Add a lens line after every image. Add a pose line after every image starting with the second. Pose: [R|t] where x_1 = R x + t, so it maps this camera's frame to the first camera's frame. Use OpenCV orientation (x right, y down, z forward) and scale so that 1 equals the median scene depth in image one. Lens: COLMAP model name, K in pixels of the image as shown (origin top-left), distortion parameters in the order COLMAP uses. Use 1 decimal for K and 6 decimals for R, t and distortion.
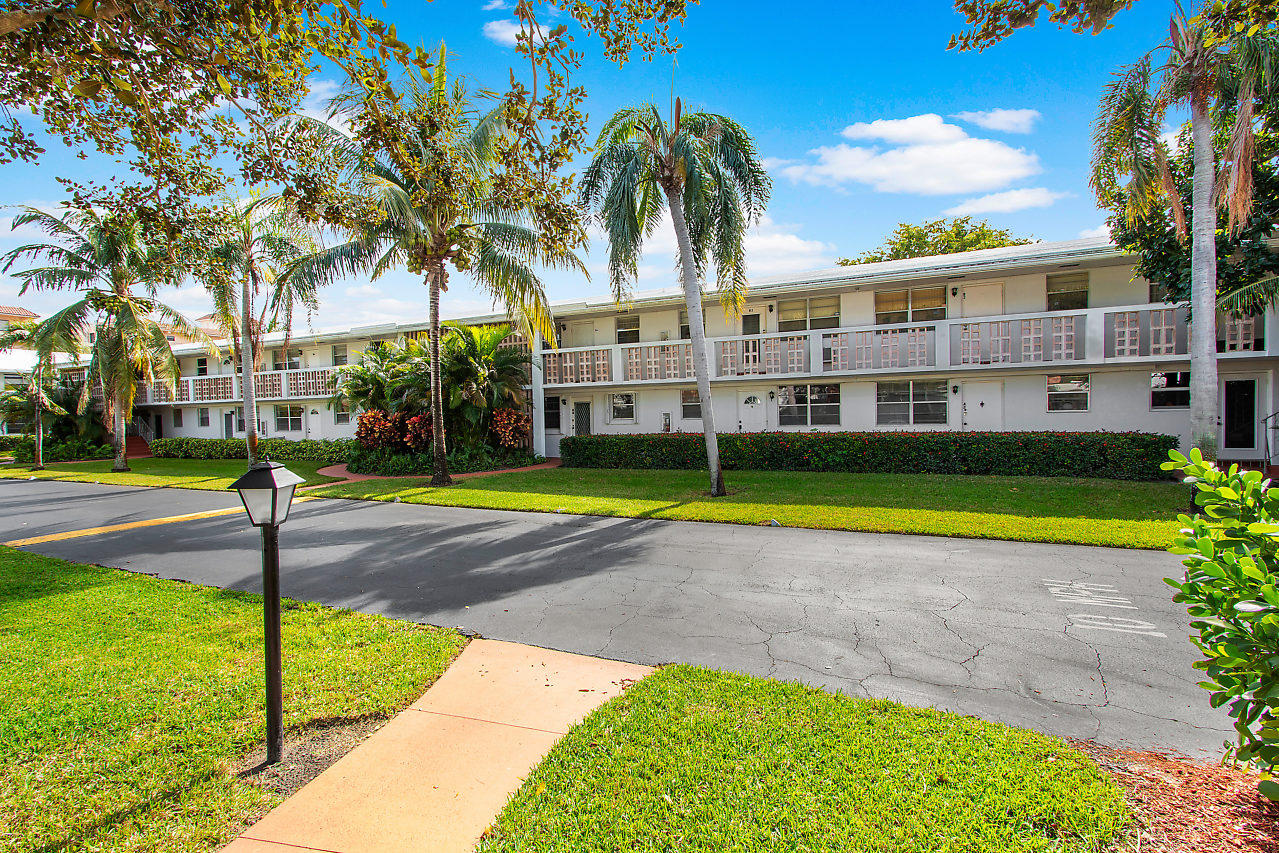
lens RADIAL K [[608.9, 0, 639.8], [0, 608.9, 421.8], [0, 0, 1]] dist [0.003850, -0.001479]
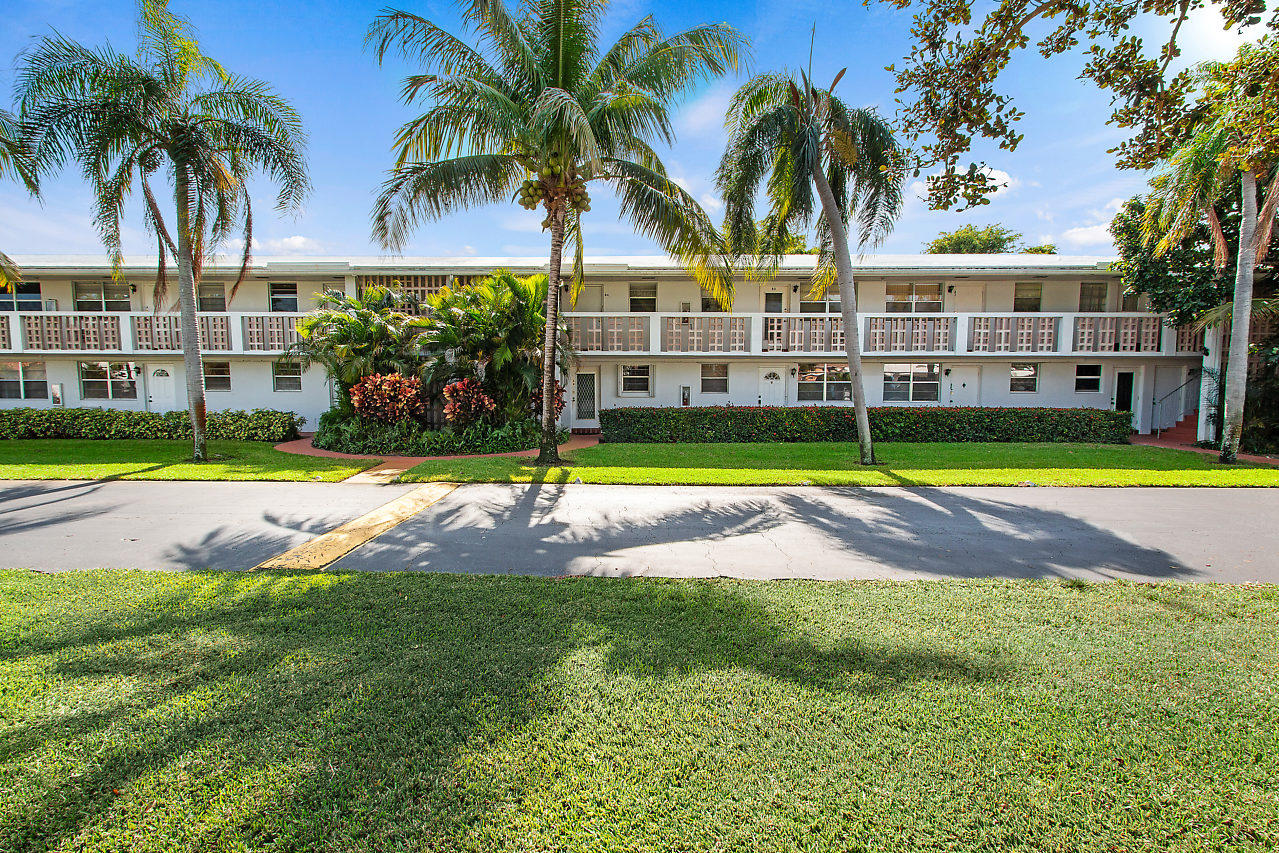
lens RADIAL K [[608.9, 0, 626.9], [0, 608.9, 438.4], [0, 0, 1]] dist [0.003850, -0.001479]
pose [[0.906645, -0.010870, 0.421755, -0.487020], [-0.015647, 0.998114, 0.059359, 0.013342], [-0.421605, -0.060417, 0.904765, 0.155568]]
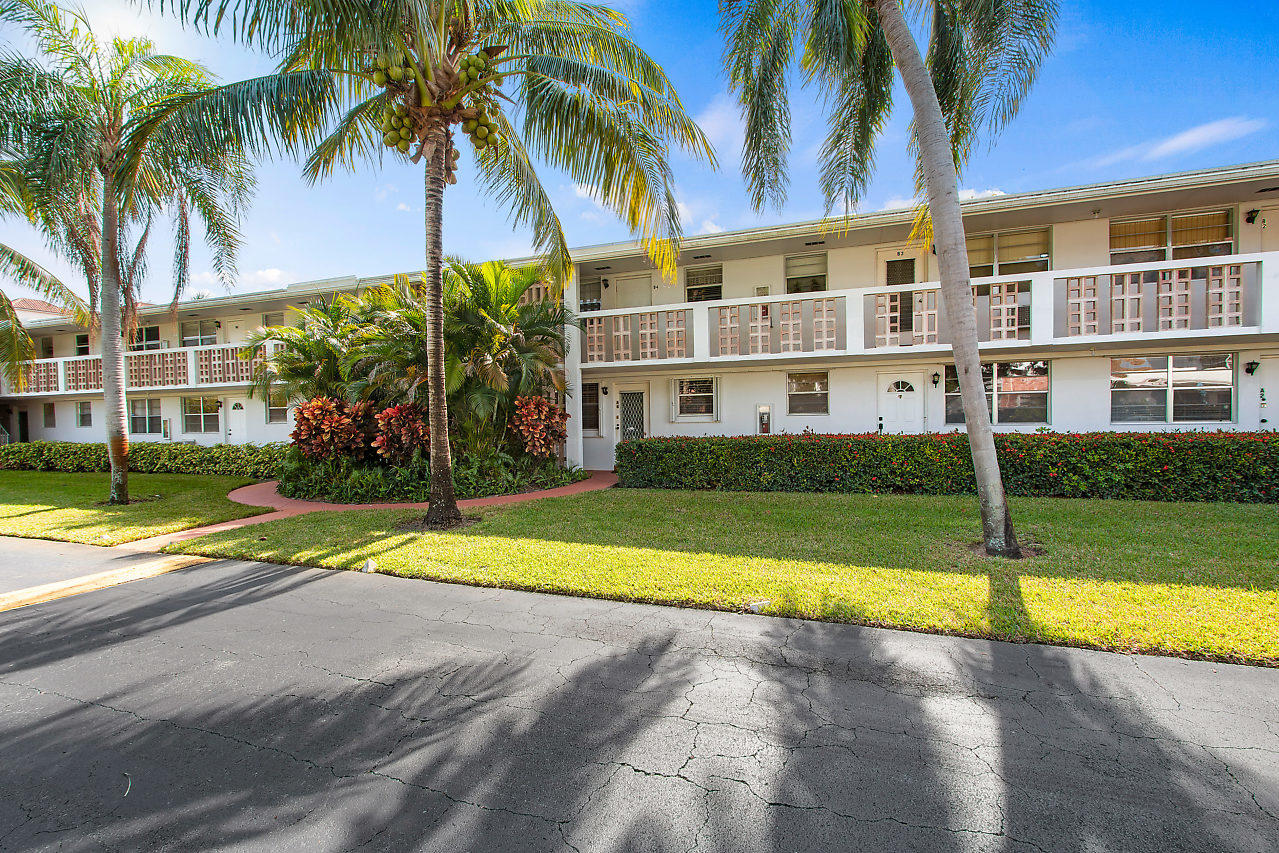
lens RADIAL K [[608.9, 0, 640.1], [0, 608.9, 425.4], [0, 0, 1]] dist [0.003850, -0.001479]
pose [[0.997681, 0.002835, 0.068000, -0.151032], [-0.002652, 0.999993, -0.002784, 0.010452], [-0.068008, 0.002598, 0.997681, 0.349517]]
